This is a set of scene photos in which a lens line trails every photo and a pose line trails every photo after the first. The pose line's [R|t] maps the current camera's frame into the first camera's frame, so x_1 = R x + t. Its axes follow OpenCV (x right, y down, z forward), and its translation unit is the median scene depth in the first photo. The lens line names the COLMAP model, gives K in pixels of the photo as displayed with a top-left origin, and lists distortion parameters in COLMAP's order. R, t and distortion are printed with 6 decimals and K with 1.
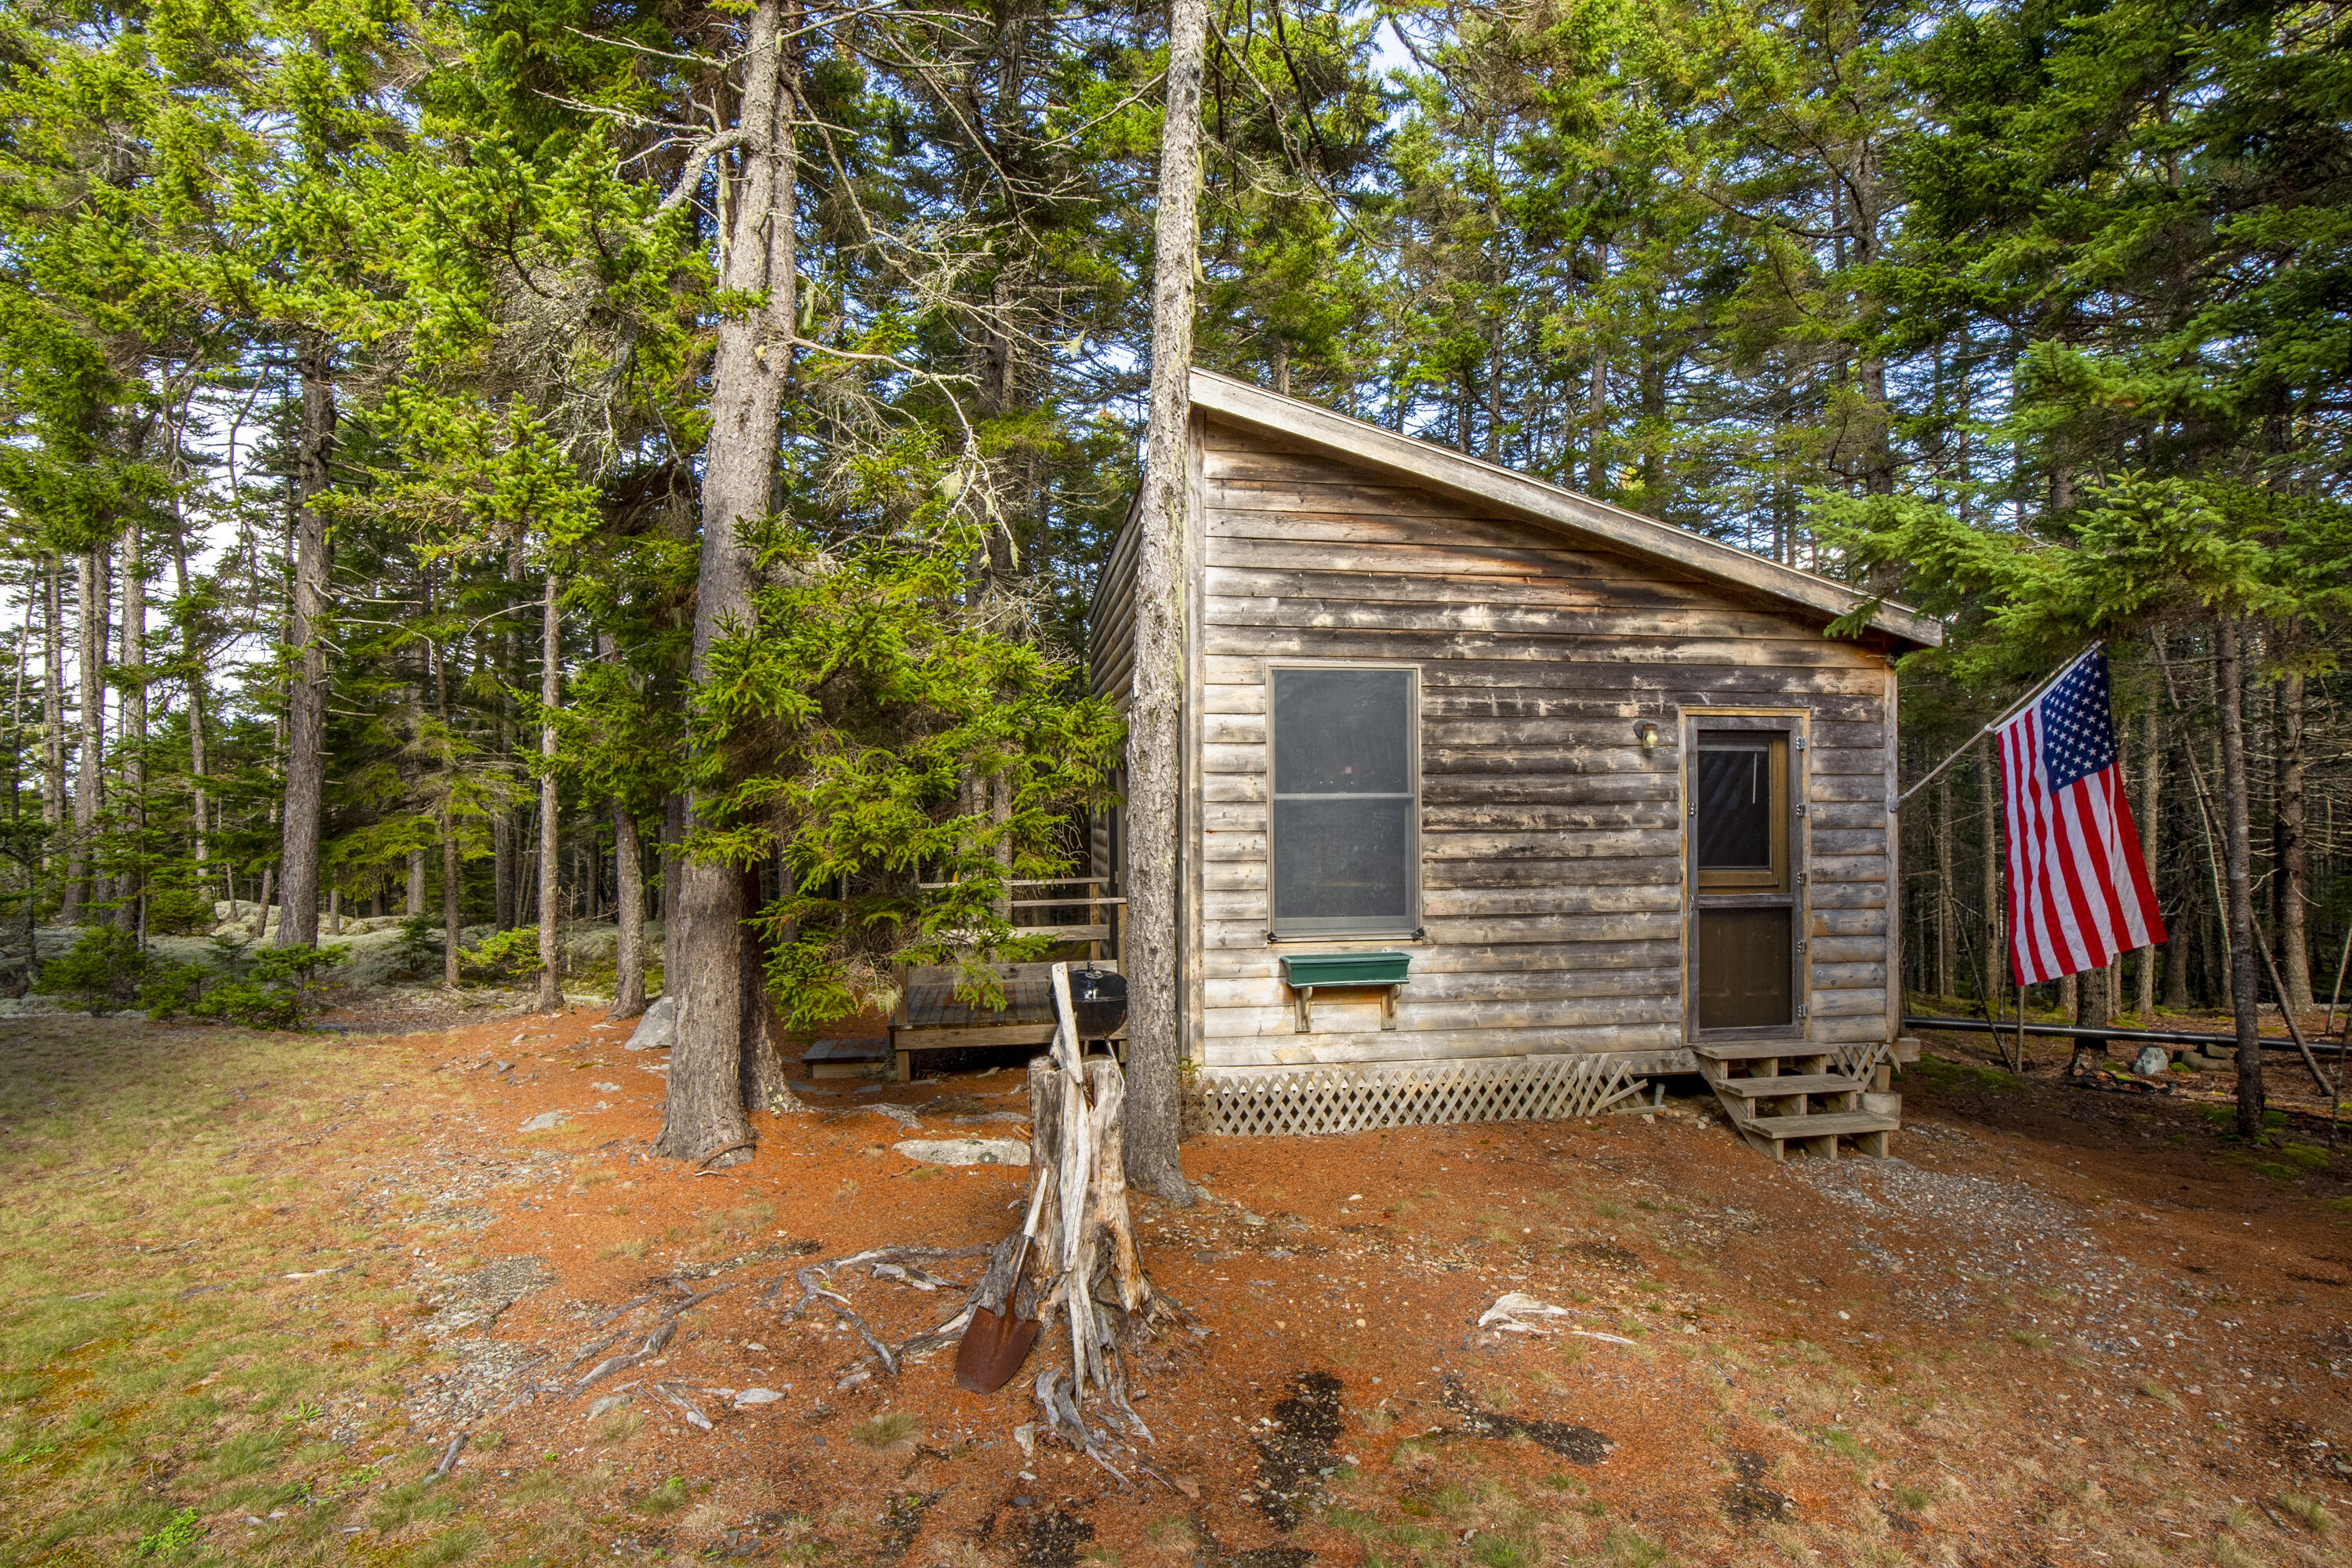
lens RADIAL K [[879.9, 0, 1175.1], [0, 879.9, 834.2], [0, 0, 1]] dist [-0.008160, 0.000161]
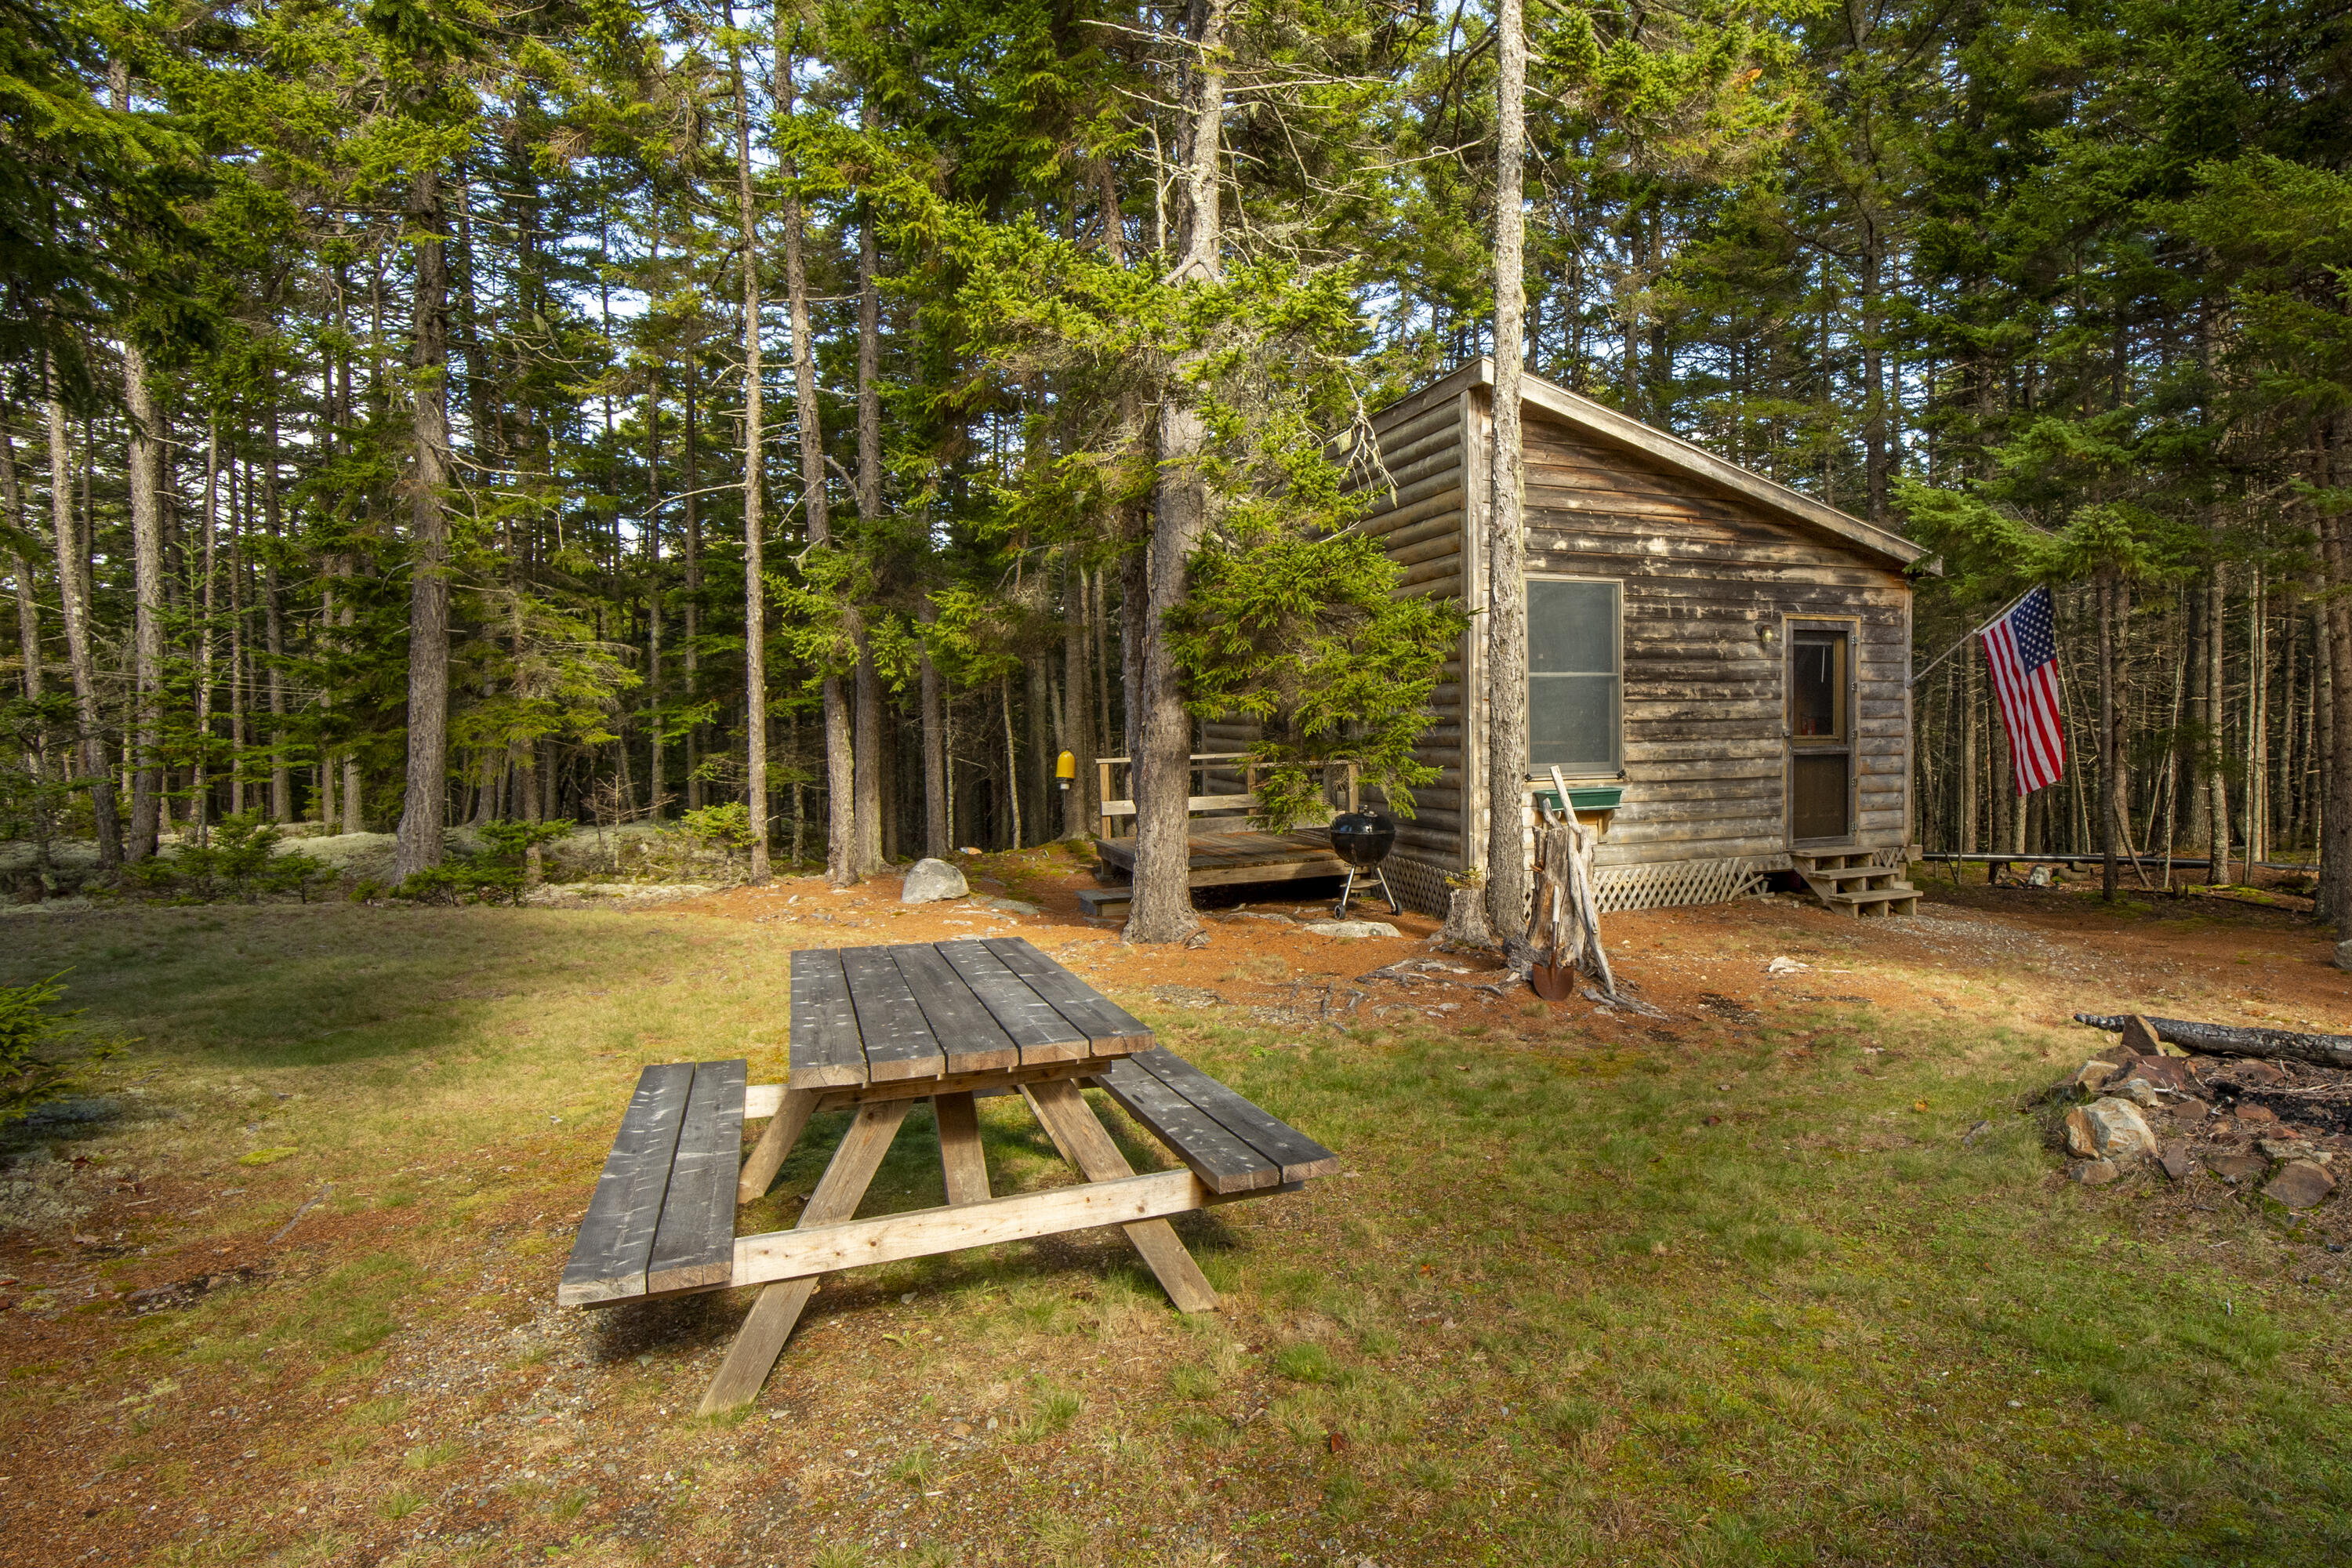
lens RADIAL K [[1067.0, 0, 1176.9], [0, 1067.0, 766.5], [0, 0, 1]] dist [0.004320, 0.000061]
pose [[0.979463, -0.010213, 0.201365, -0.744390], [0.005755, 0.999726, 0.022711, 0.058451], [-0.201542, -0.021085, 0.979253, -0.506383]]
